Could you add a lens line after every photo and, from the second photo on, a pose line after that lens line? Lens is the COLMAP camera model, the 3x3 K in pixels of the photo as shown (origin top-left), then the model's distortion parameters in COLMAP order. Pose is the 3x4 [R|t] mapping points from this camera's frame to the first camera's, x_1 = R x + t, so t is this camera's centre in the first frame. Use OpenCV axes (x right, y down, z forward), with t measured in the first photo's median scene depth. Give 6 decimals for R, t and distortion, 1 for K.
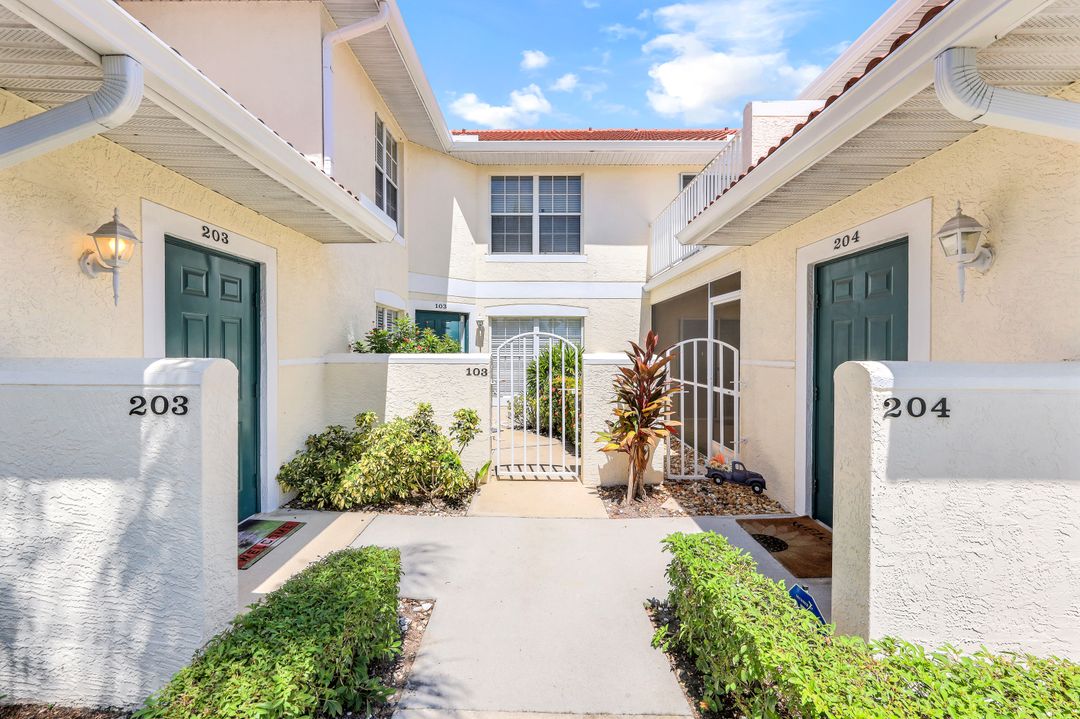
lens RADIAL K [[440.3, 0, 533.9], [0, 440.3, 357.1], [0, 0, 1]] dist [0.001172, -0.000486]
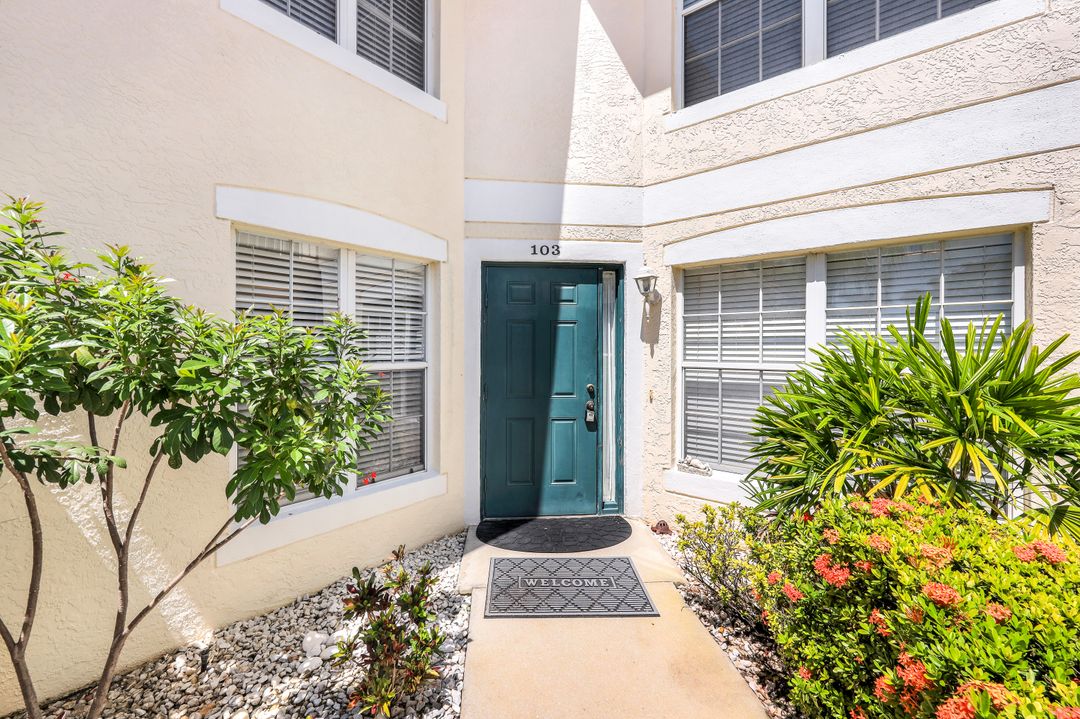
lens RADIAL K [[435.6, 0, 532.0], [0, 435.6, 355.1], [0, 0, 1]] dist [-0.002135, 0.000086]
pose [[0.779899, 0.004714, -0.625888, 0.046030], [-0.010058, 0.999937, -0.005002, -0.009245], [0.625825, 0.010196, 0.779897, 0.625534]]
